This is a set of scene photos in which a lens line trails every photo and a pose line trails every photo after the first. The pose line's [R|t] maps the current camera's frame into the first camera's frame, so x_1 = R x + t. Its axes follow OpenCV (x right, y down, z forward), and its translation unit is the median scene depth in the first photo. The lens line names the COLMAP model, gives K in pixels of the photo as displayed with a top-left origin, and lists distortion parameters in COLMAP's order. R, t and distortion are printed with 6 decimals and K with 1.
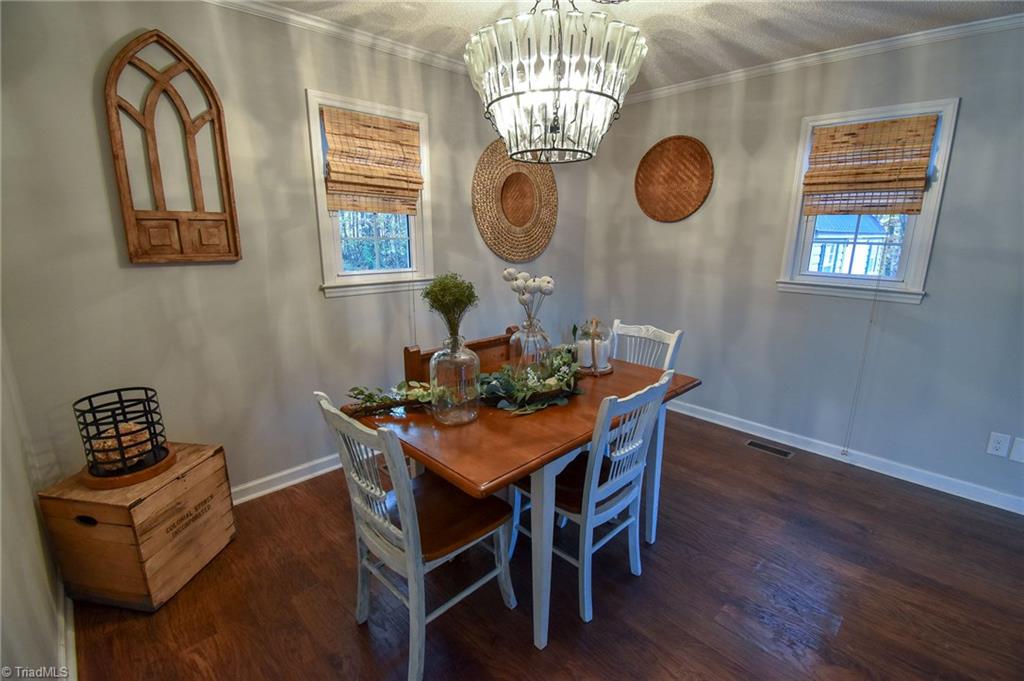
lens RADIAL K [[450.1, 0, 512.0], [0, 450.1, 340.5], [0, 0, 1]] dist [0.020512, -0.027025]
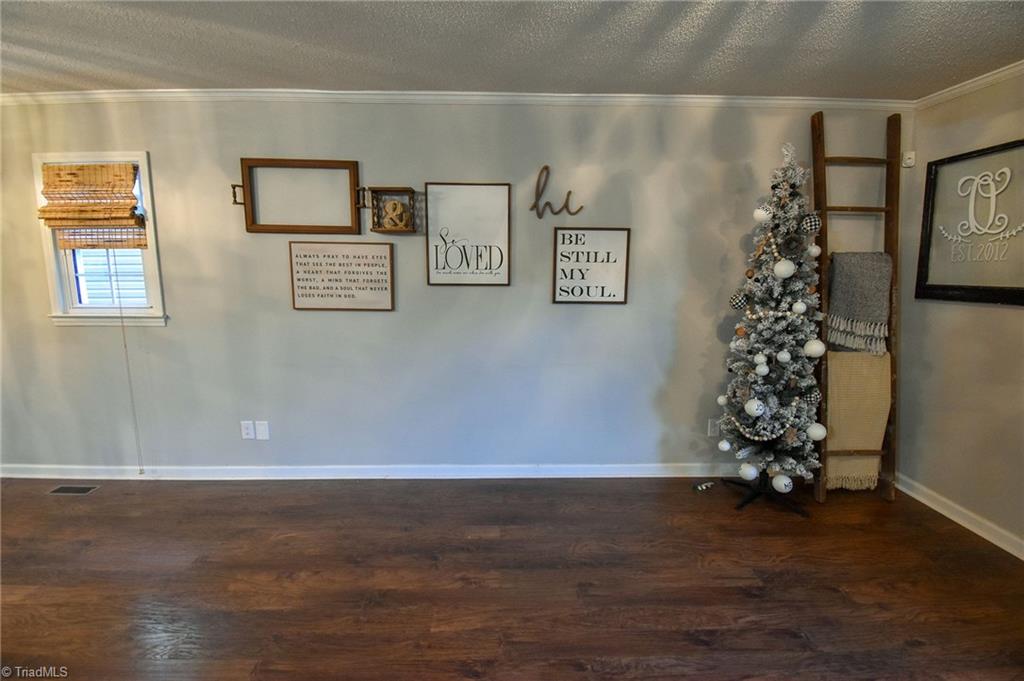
lens RADIAL K [[450.1, 0, 512.0], [0, 450.1, 340.5], [0, 0, 1]] dist [0.020512, -0.027025]
pose [[0.680133, -0.118454, 0.723455, 0.637611], [0.172164, 0.985068, -0.000565, 0.102687], [-0.712586, 0.124937, 0.690371, -0.399449]]
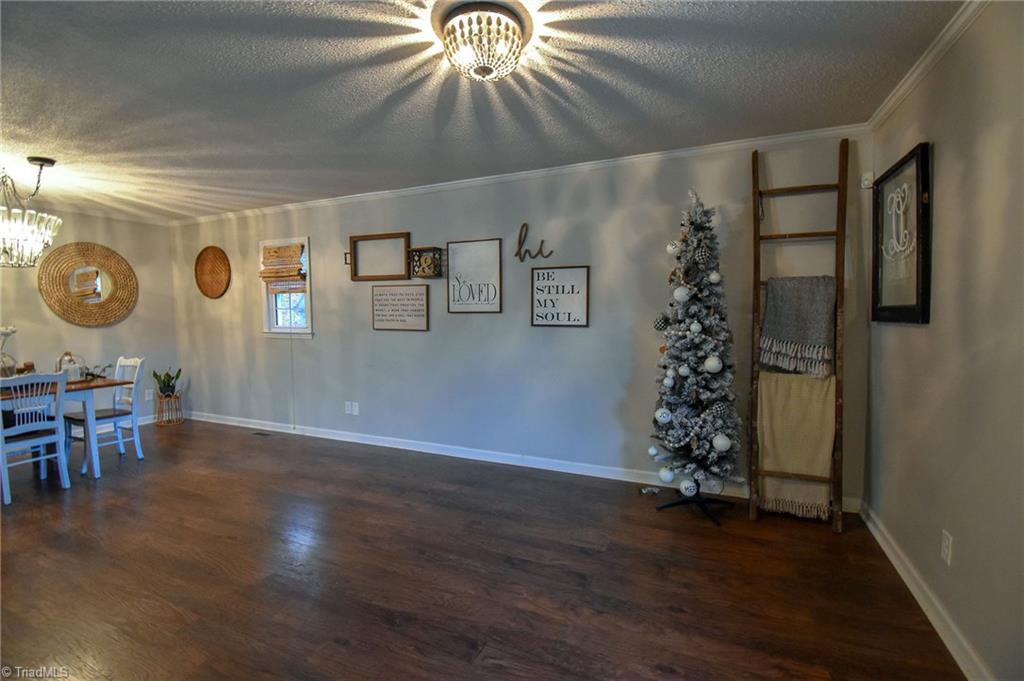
lens RADIAL K [[450.1, 0, 512.0], [0, 450.1, 340.5], [0, 0, 1]] dist [0.020512, -0.027025]
pose [[0.927103, -0.038918, 0.372780, 0.929522], [0.101658, 0.983422, -0.150155, 0.280483], [-0.360757, 0.177105, 0.915690, -0.987324]]
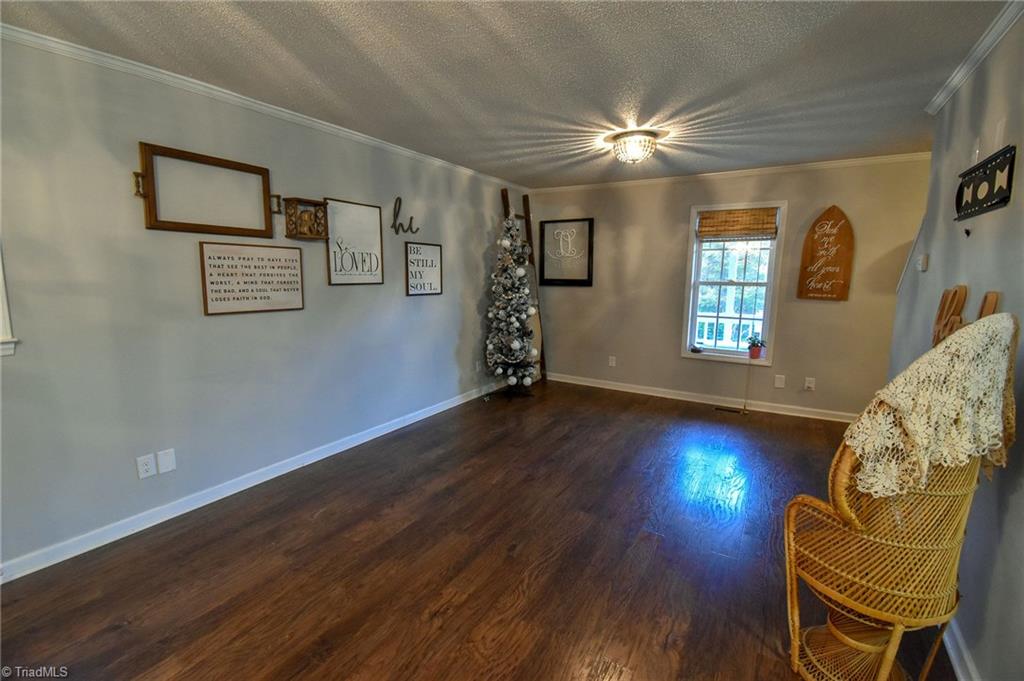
lens RADIAL K [[450.1, 0, 512.0], [0, 450.1, 340.5], [0, 0, 1]] dist [0.020512, -0.027025]
pose [[-0.251137, -0.159512, 0.954718, -0.066403], [0.212790, 0.953102, 0.215216, -0.080938], [-0.944272, 0.257203, -0.205417, 0.298999]]
